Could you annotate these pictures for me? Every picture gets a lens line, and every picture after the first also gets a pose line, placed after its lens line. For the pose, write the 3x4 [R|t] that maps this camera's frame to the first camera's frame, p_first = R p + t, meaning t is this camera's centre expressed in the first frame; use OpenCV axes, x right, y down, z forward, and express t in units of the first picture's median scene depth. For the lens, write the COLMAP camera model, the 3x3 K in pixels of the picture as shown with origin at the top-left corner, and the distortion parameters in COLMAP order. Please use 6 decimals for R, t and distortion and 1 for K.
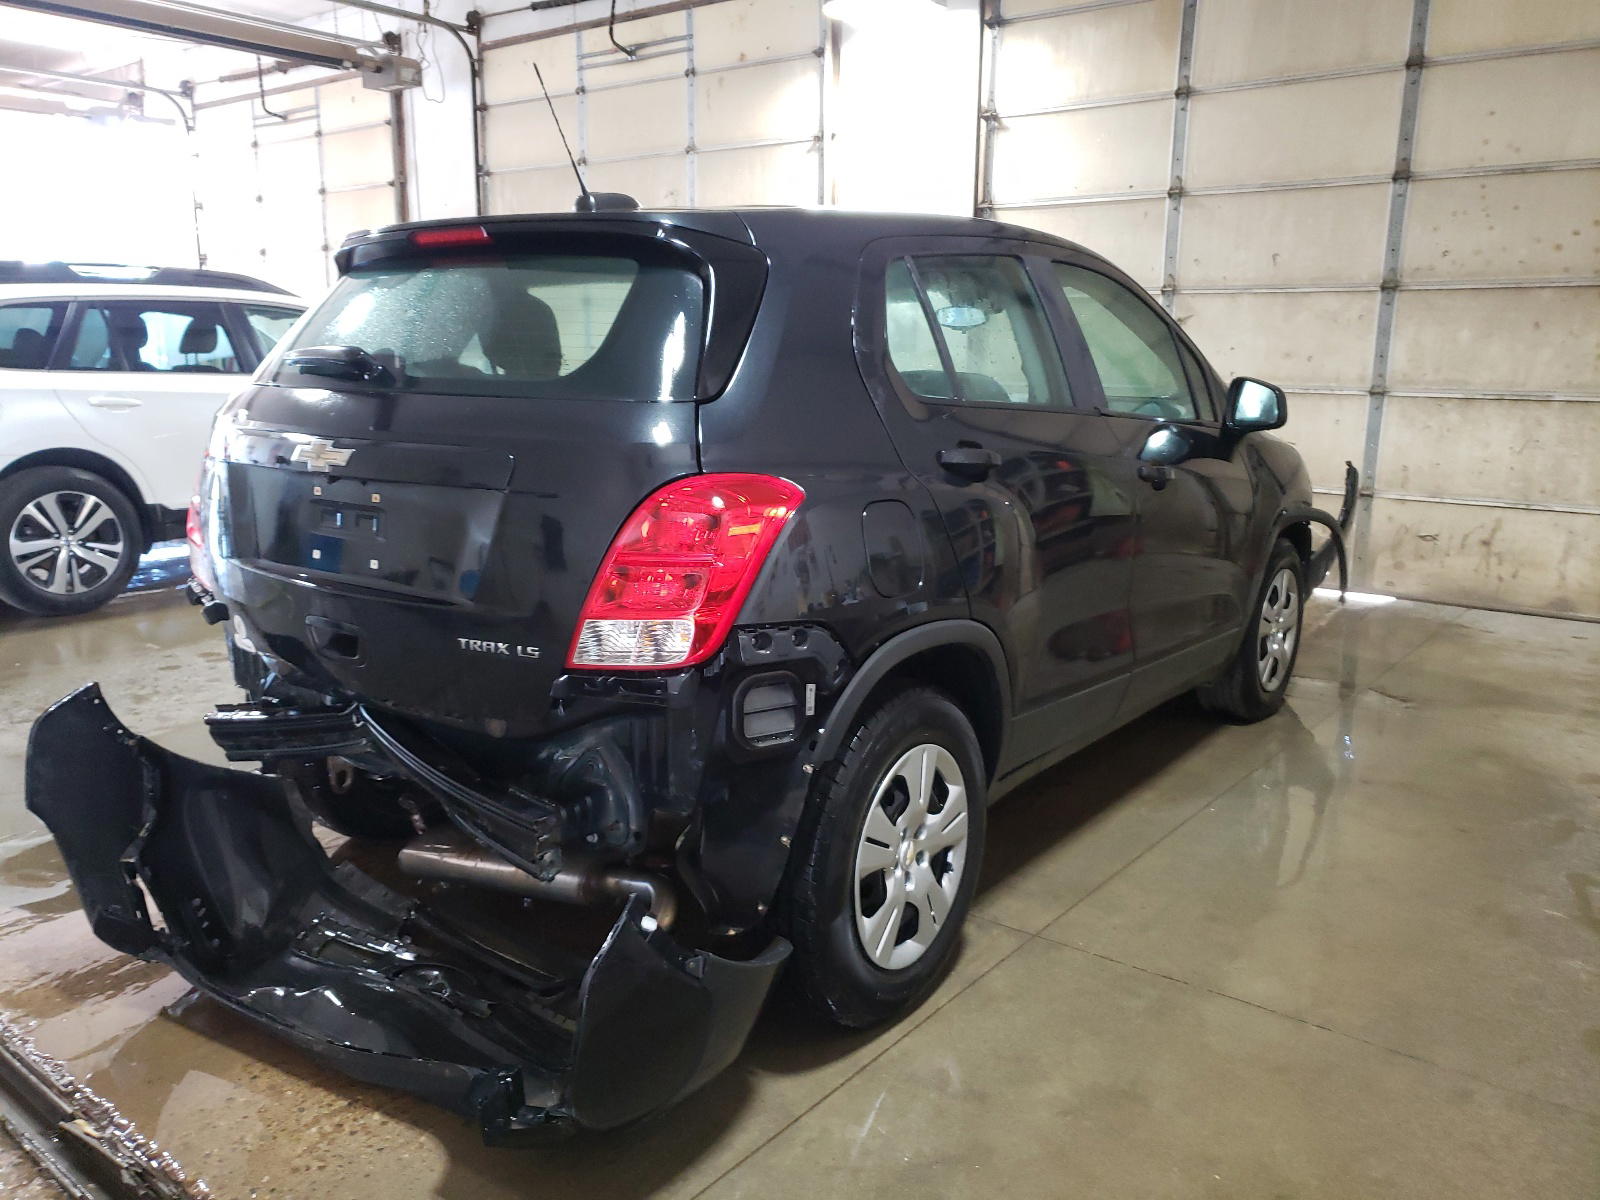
lens RADIAL K [[1248.0, 0, 793.3], [0, 1248.0, 596.8], [0, 0, 1]] dist [0.016024, 0.004251]
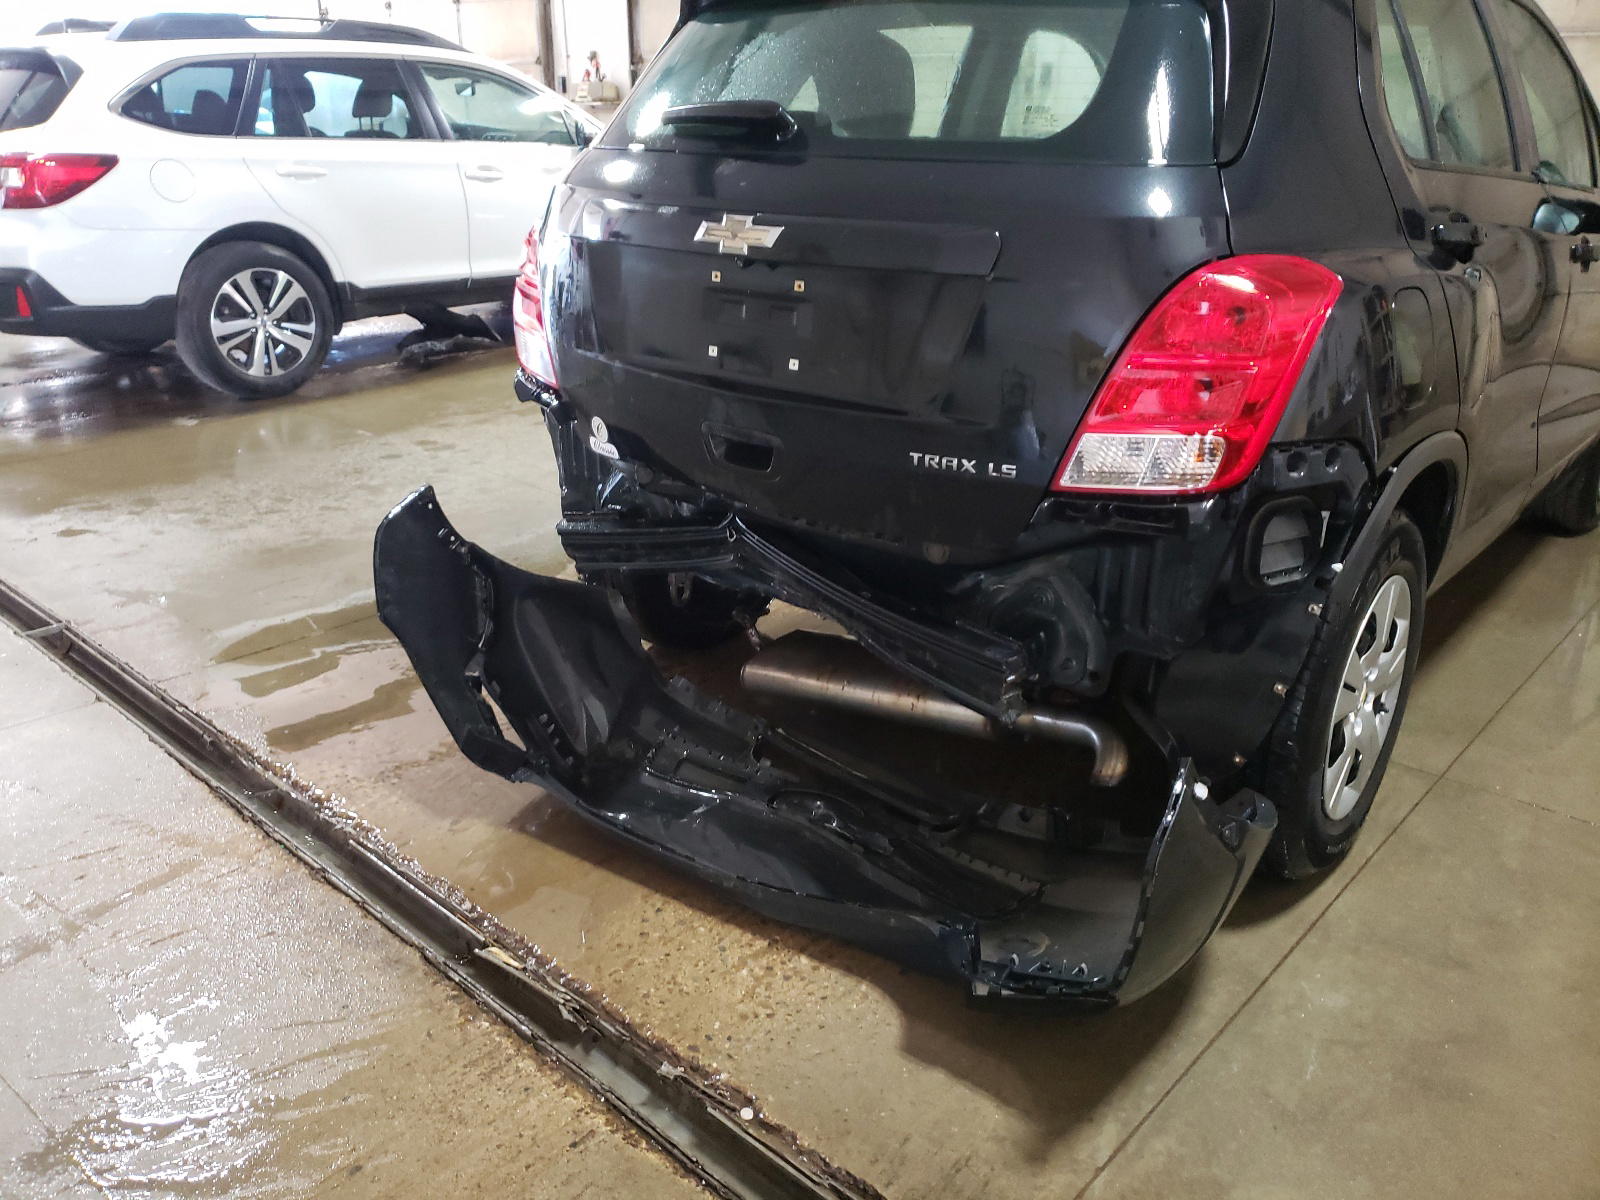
lens RADIAL K [[1248.0, 0, 812.0], [0, 1248.0, 590.2], [0, 0, 1]] dist [0.016024, 0.004251]
pose [[0.997660, 0.017855, -0.065996, -0.231764], [-0.006463, 0.985604, 0.168948, -0.015728], [0.068062, -0.168126, 0.983413, 0.105581]]
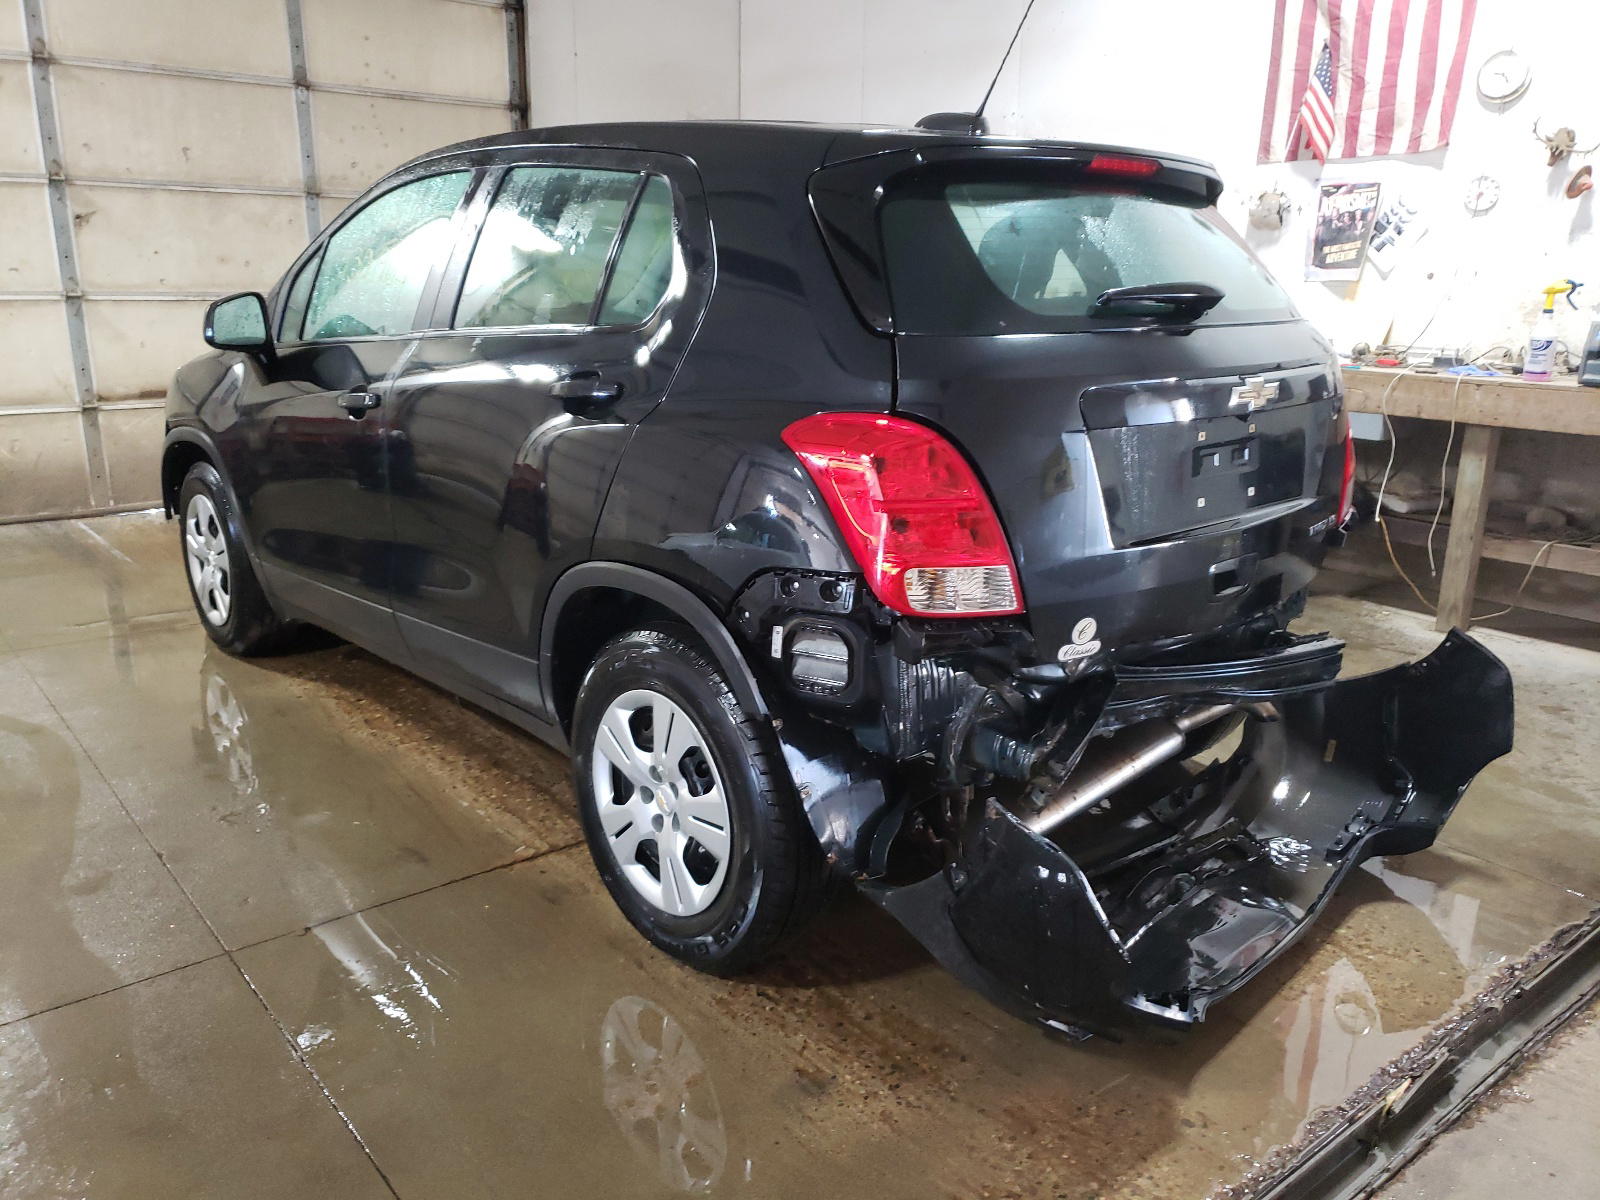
lens RADIAL K [[1248.0, 0, 802.6], [0, 1248.0, 599.1], [0, 0, 1]] dist [0.016024, 0.004251]
pose [[0.202703, -0.264849, 0.942744, -1.254220], [0.182799, 0.956041, 0.229281, -0.219486], [-0.962027, 0.125857, 0.242207, 0.982861]]
